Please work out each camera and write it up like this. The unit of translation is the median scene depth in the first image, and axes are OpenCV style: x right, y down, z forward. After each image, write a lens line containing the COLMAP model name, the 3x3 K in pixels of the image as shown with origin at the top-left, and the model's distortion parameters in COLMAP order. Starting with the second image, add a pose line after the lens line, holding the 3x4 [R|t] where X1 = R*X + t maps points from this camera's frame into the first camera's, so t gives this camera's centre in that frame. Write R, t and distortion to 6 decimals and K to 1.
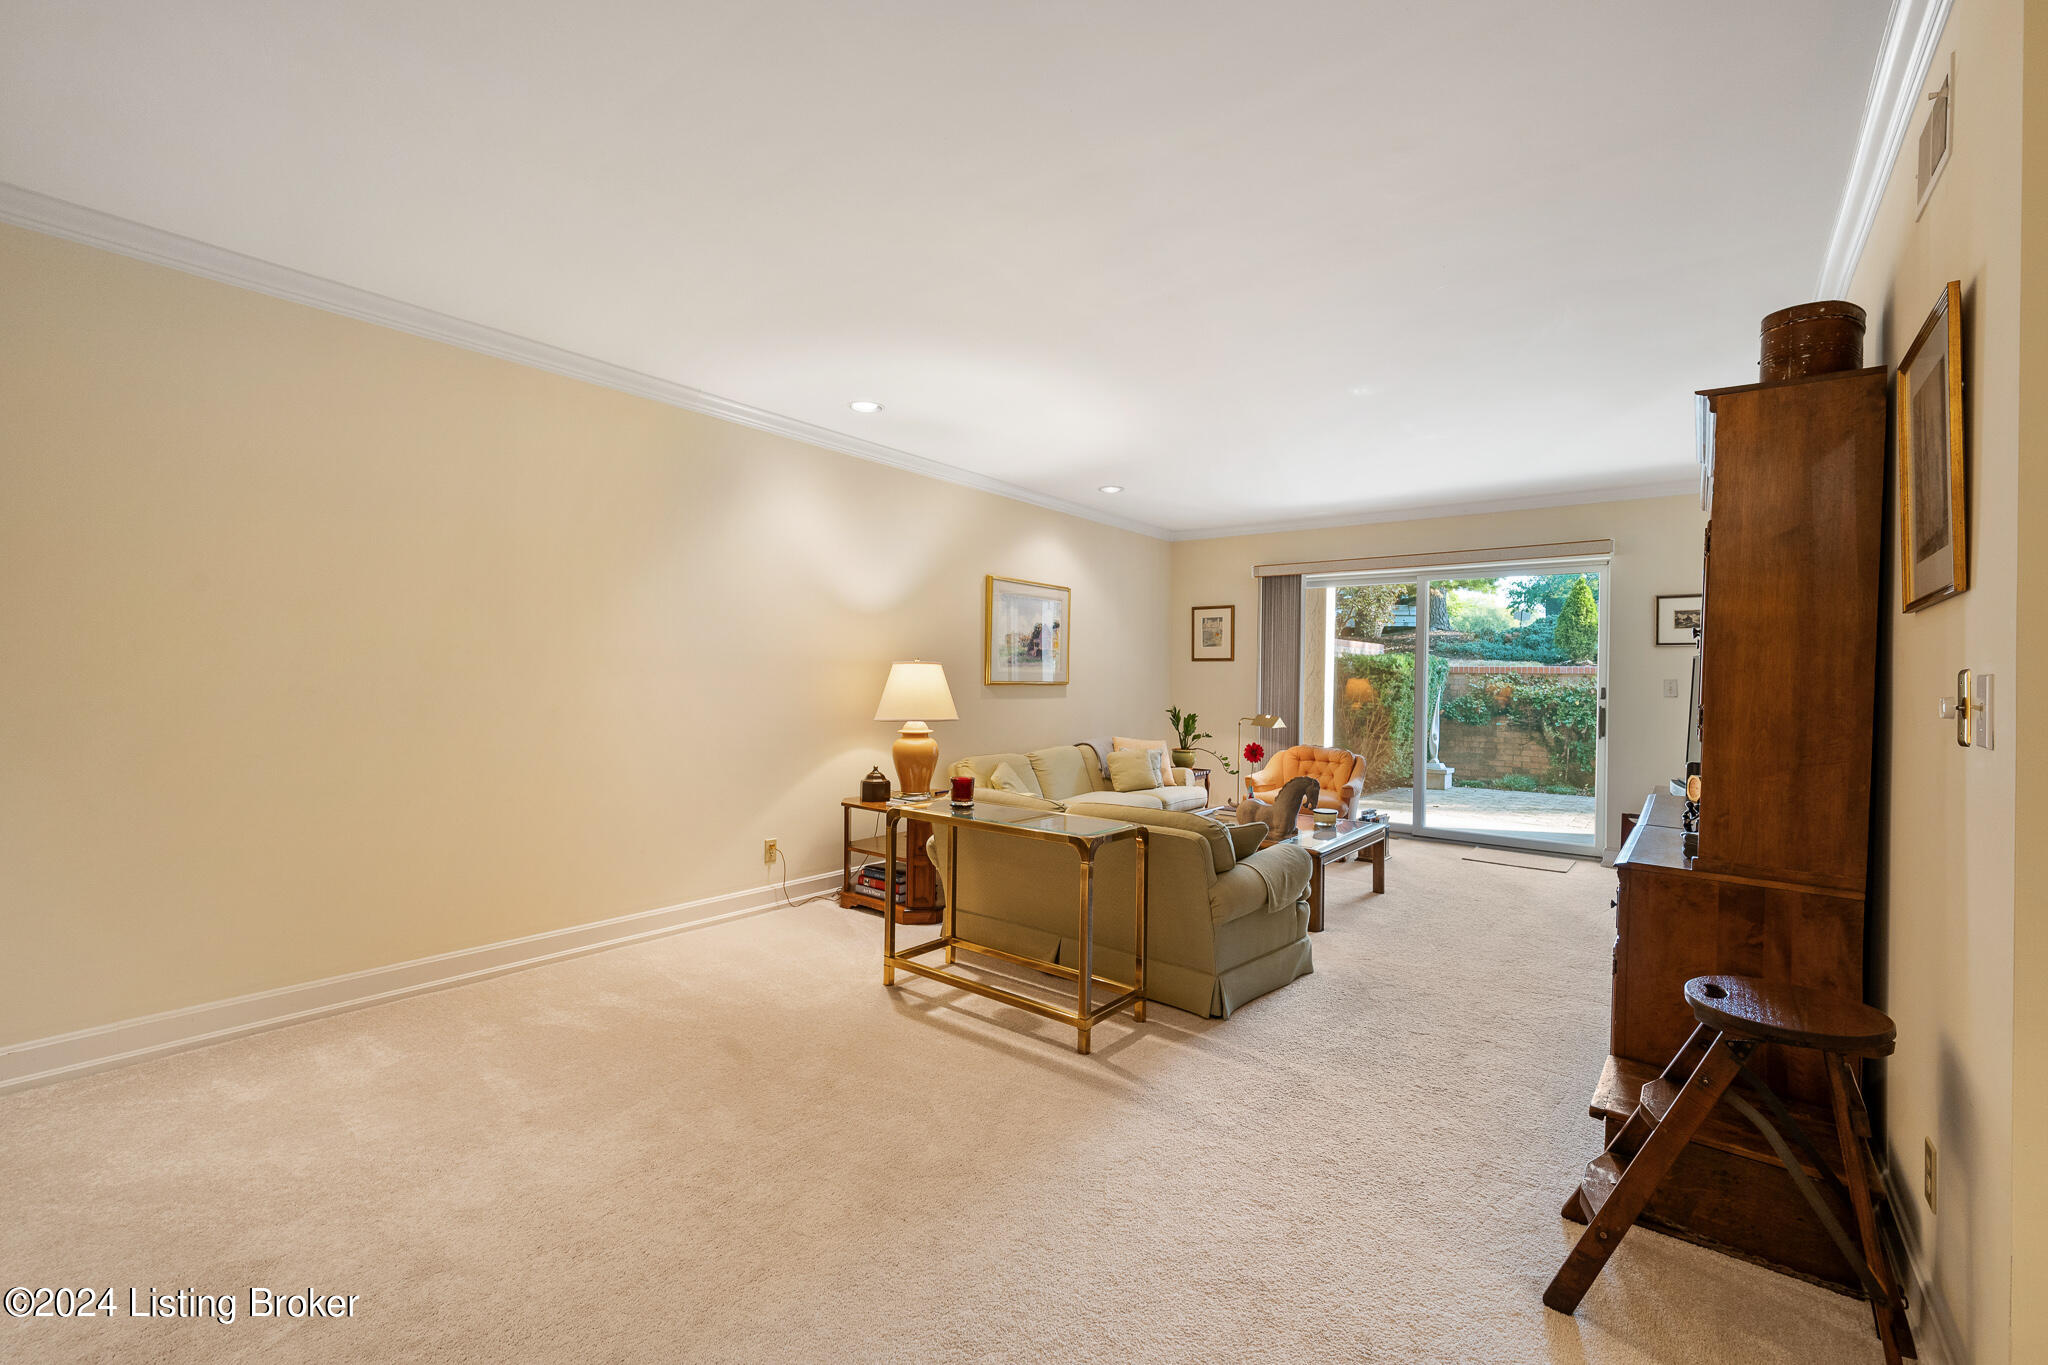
lens RADIAL K [[859.2, 0, 1024.0], [0, 859.2, 682.5], [0, 0, 1]] dist [-0.000034, -0.000012]
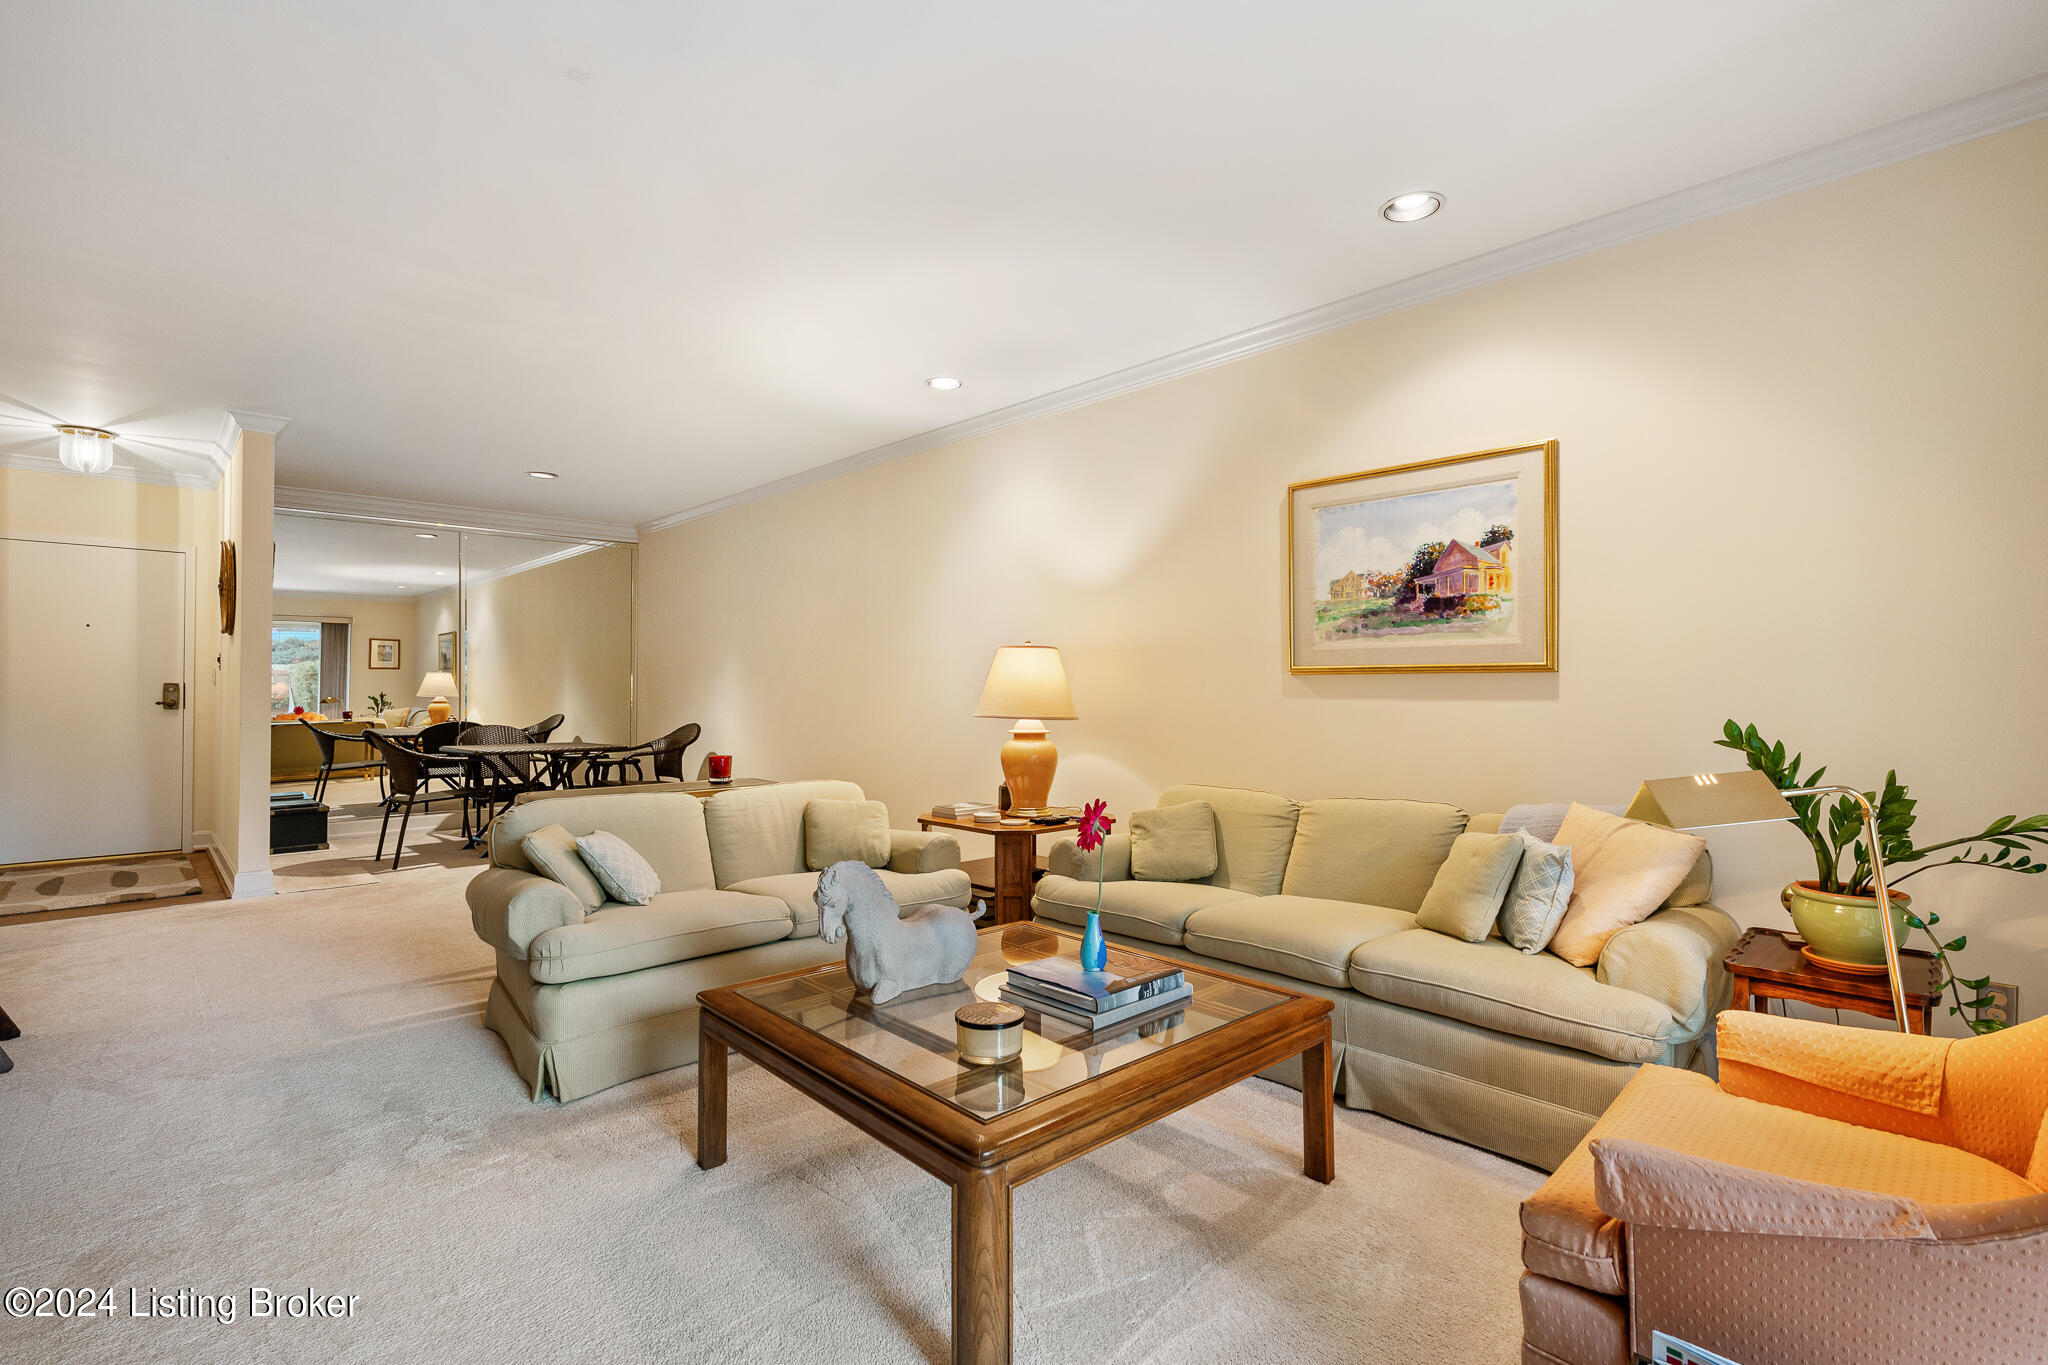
lens RADIAL K [[947.8, 0, 1026.8], [0, 947.8, 678.0], [0, 0, 1]] dist [-0.000641, -0.000090]
pose [[-0.161718, -0.026383, -0.986484, 0.583141], [-0.009277, 0.999639, -0.025214, 0.022013], [0.986793, 0.005074, -0.161904, 0.878290]]
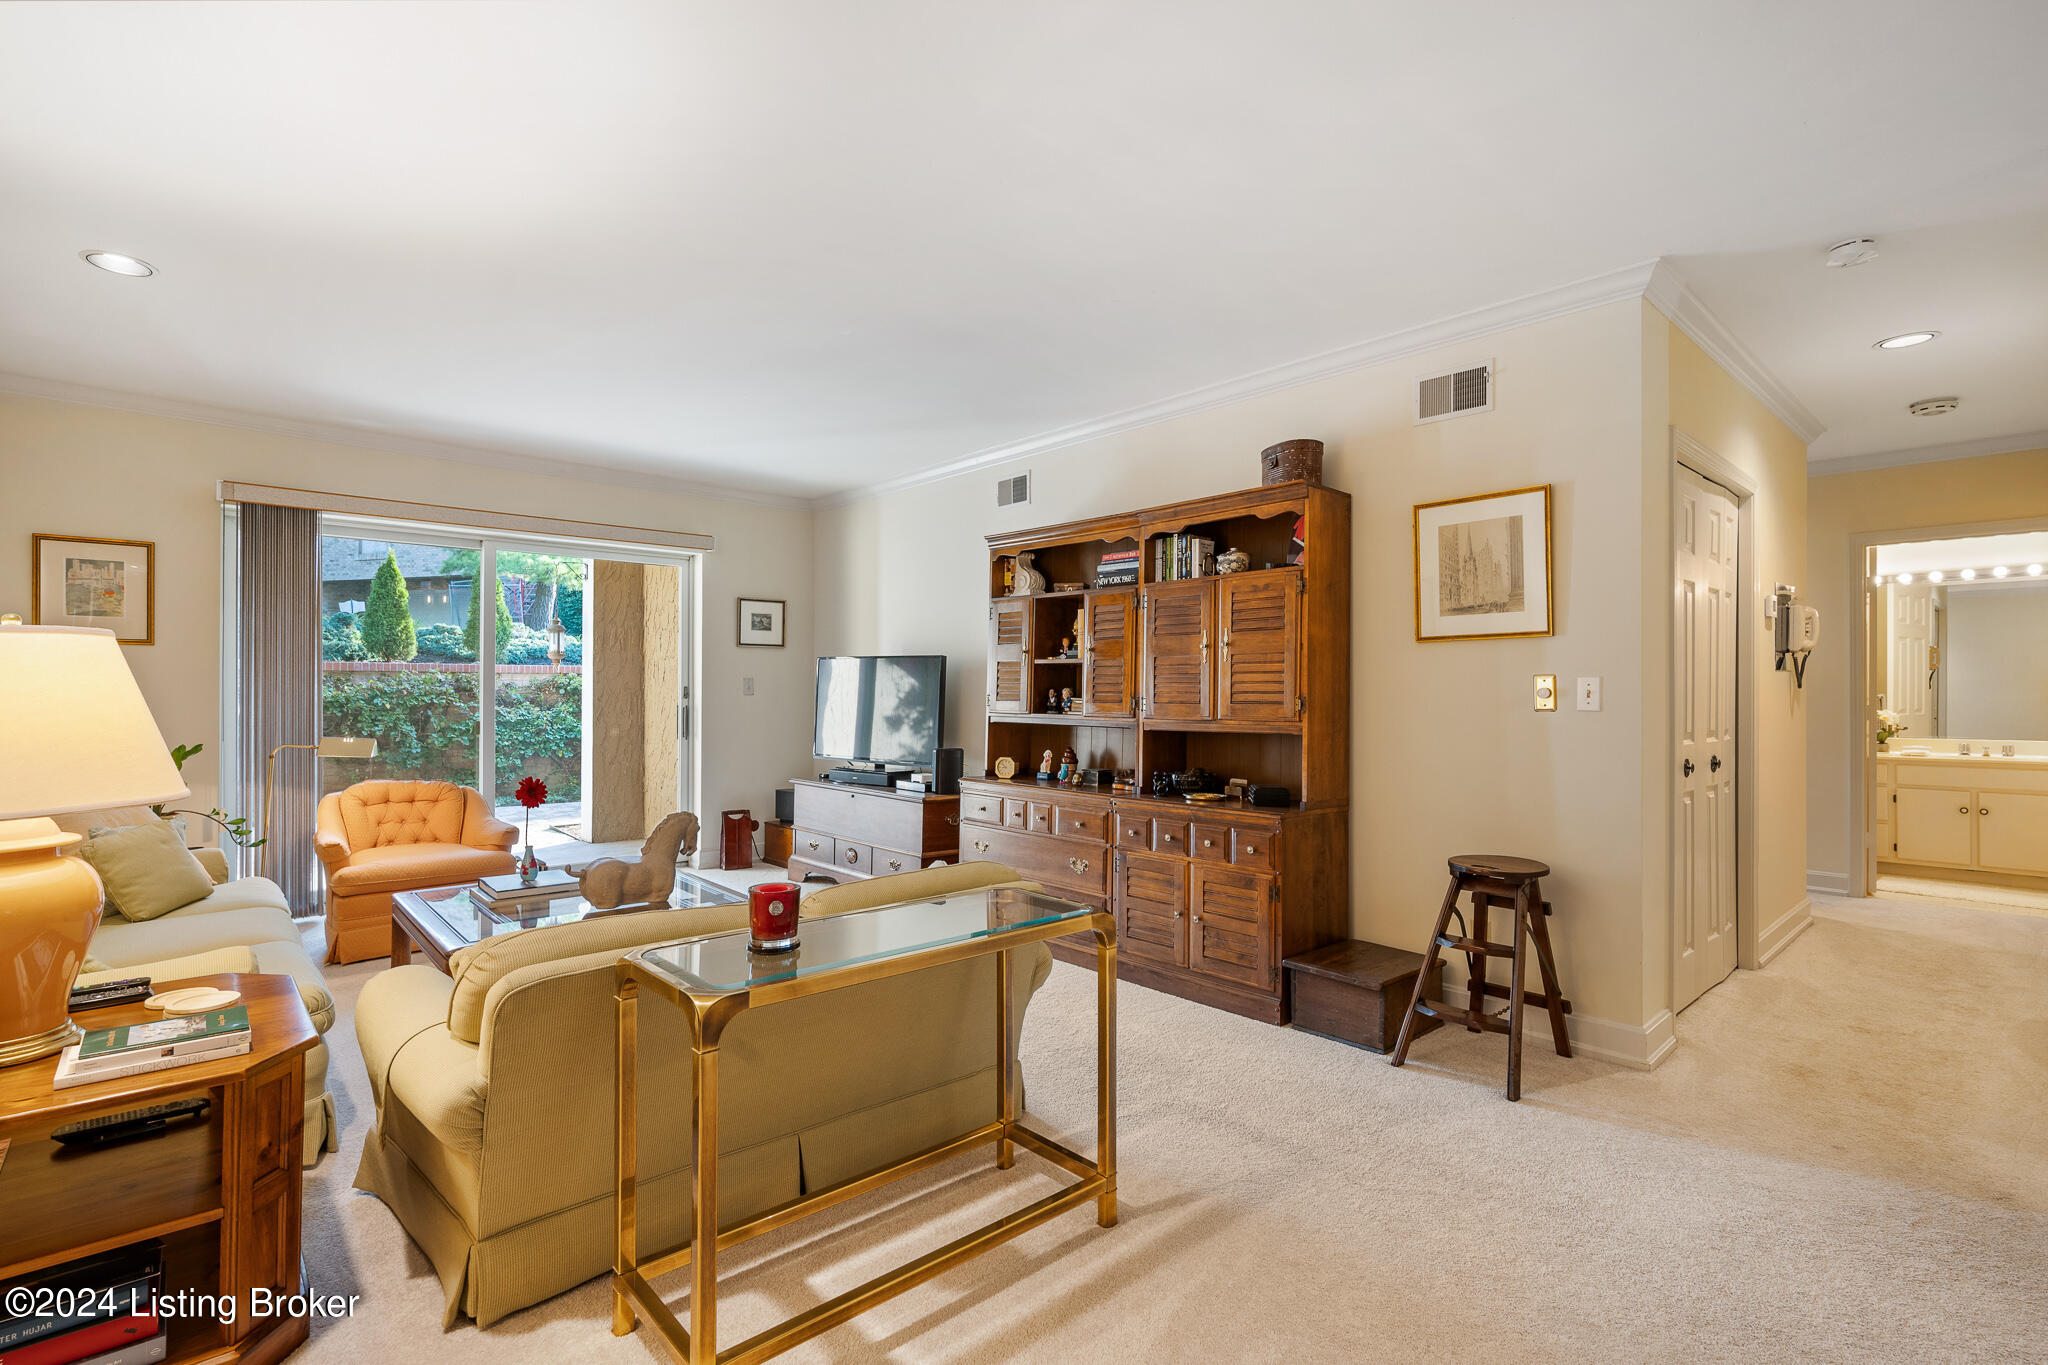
lens RADIAL K [[958.5, 0, 1023.1], [0, 958.5, 689.4], [0, 0, 1]] dist [0.000008, 0.000521]
pose [[0.168102, -0.012589, 0.985689, -0.321072], [0.003502, 0.999920, 0.012174, -0.002833], [-0.985763, 0.001405, 0.168132, 0.435176]]
